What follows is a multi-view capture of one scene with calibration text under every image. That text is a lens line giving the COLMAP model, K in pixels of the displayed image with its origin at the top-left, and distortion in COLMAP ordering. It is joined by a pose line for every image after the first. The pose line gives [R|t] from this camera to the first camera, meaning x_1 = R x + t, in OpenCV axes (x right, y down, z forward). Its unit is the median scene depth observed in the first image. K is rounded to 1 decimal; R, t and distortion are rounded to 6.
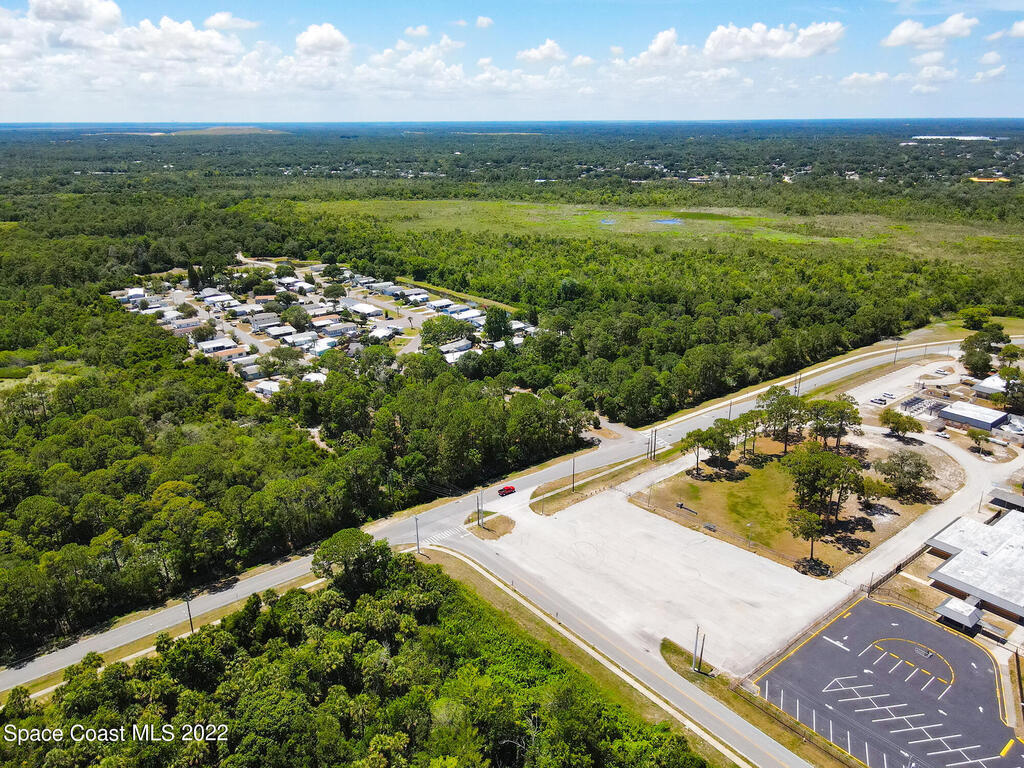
lens RADIAL K [[732.9, 0, 513.3], [0, 732.9, 377.3], [0, 0, 1]] dist [0.005394, 0.009949]
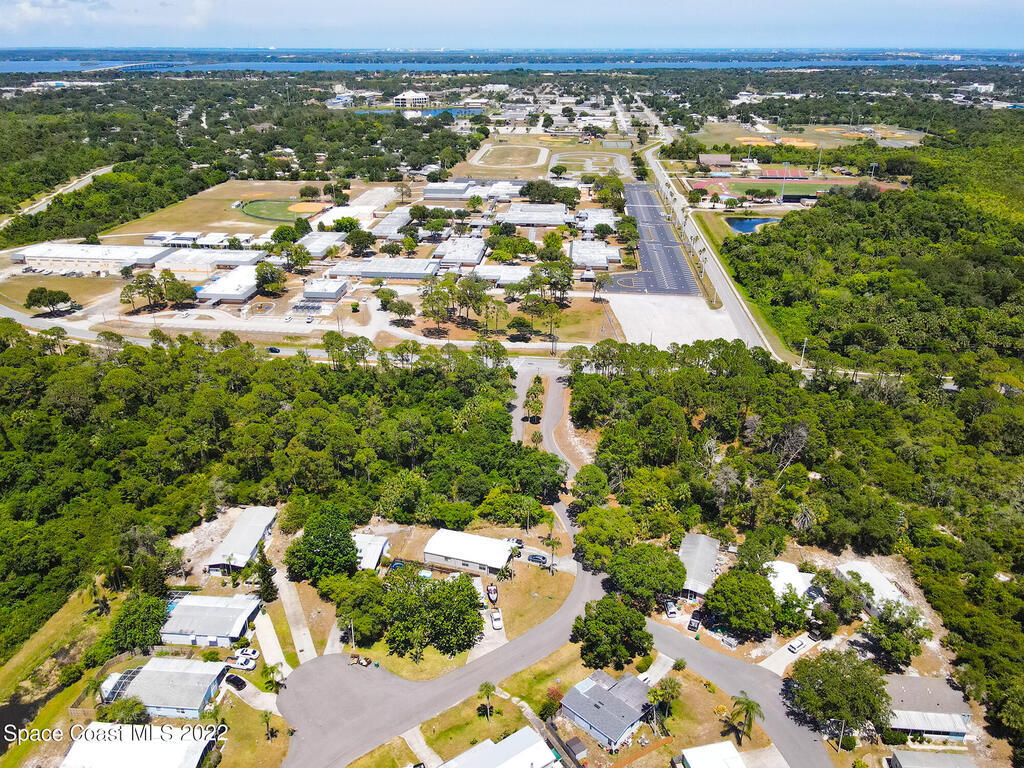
lens RADIAL K [[732.9, 0, 513.3], [0, 732.9, 377.3], [0, 0, 1]] dist [0.005394, 0.009949]
pose [[-0.718279, -0.262511, 0.644332, -0.432961], [0.238279, 0.777272, 0.582298, -0.462424], [-0.653681, 0.571783, -0.495748, 1.416314]]
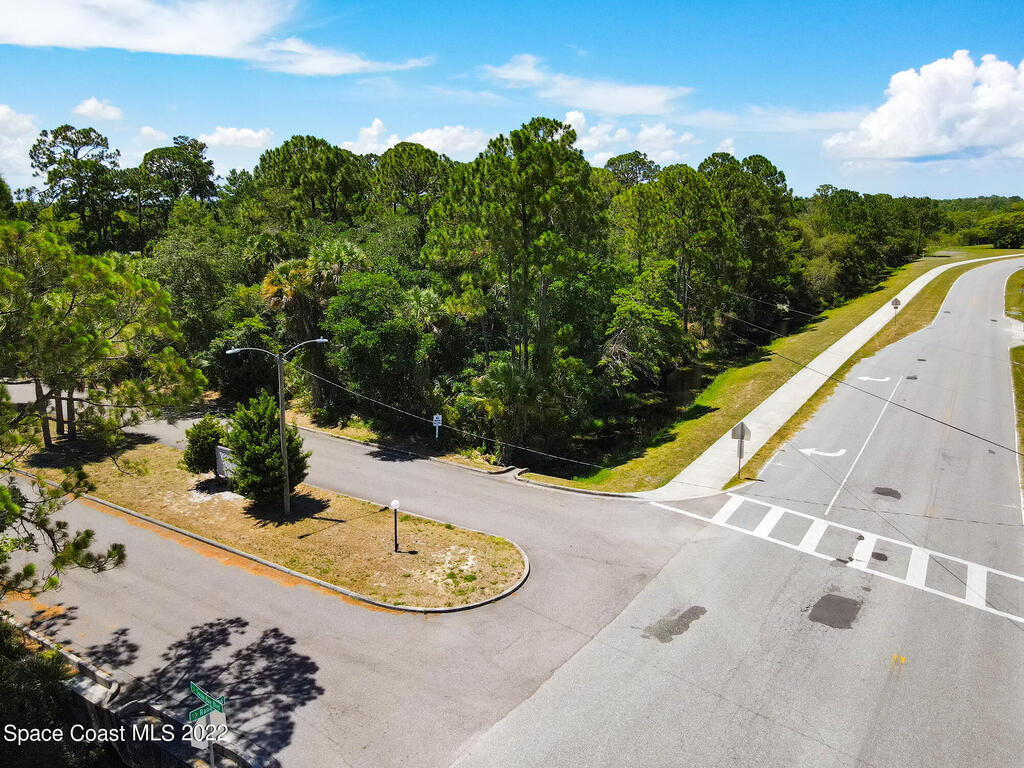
lens RADIAL K [[732.9, 0, 513.3], [0, 732.9, 377.3], [0, 0, 1]] dist [0.005394, 0.009949]
pose [[0.945592, -0.061577, 0.319475, 0.110327], [0.096078, 0.990985, -0.093366, 0.060959], [-0.310845, 0.118980, 0.942984, 0.853038]]
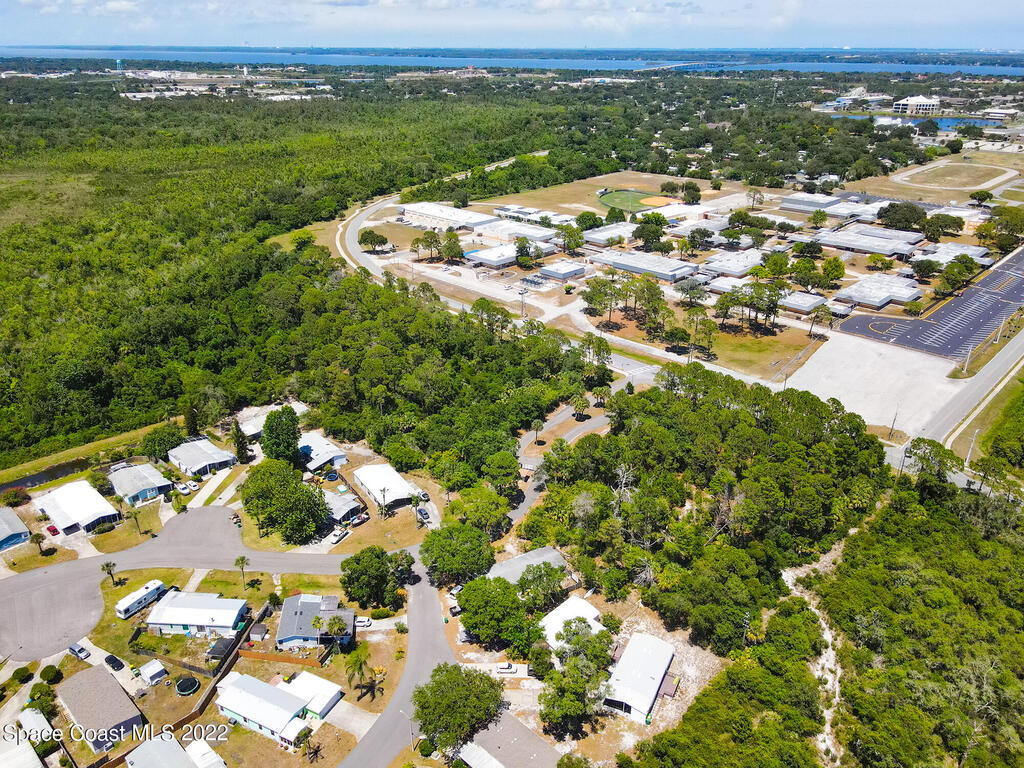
lens RADIAL K [[736.6, 0, 512.0], [0, 736.6, 384.0], [0, 0, 1]] dist [-0.004635, 0.036428]
pose [[-0.137892, -0.390082, 0.910397, -0.657038], [0.315043, 0.854164, 0.413705, -0.346119], [-0.939007, 0.343860, 0.005110, 1.088346]]
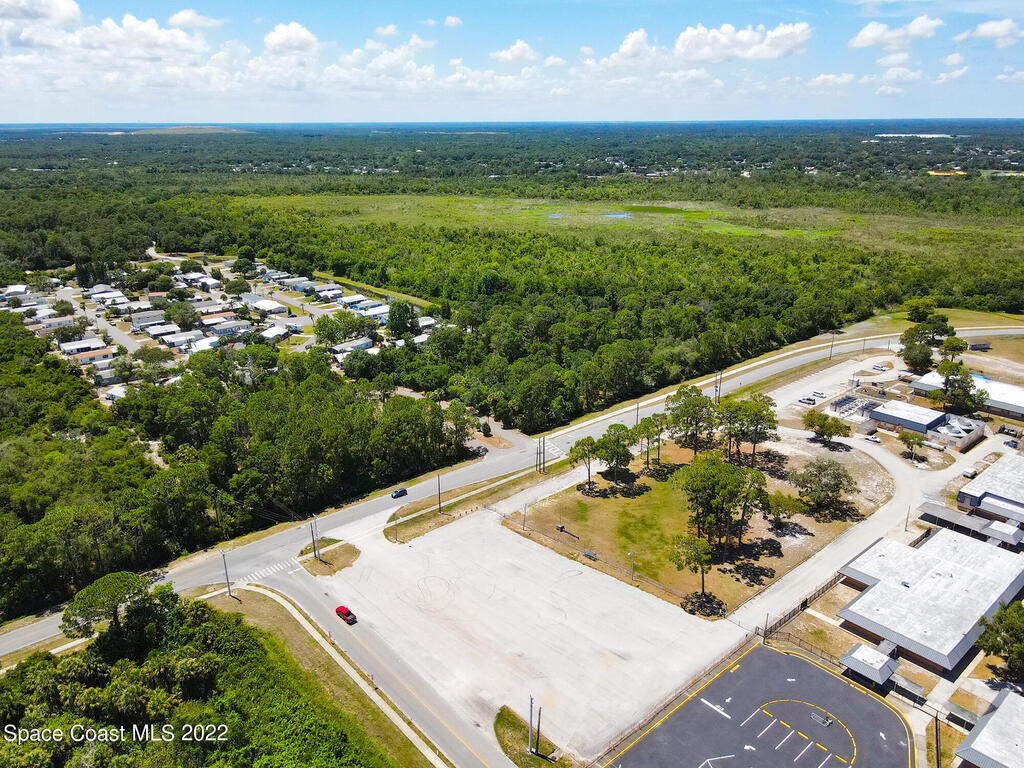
lens RADIAL K [[736.6, 0, 512.0], [0, 736.6, 384.0], [0, 0, 1]] dist [-0.004635, 0.036428]
pose [[0.999307, -0.011215, 0.035486, 0.109989], [0.010975, 0.999916, 0.006938, 0.001787], [-0.035561, -0.006544, 0.999346, 0.120149]]
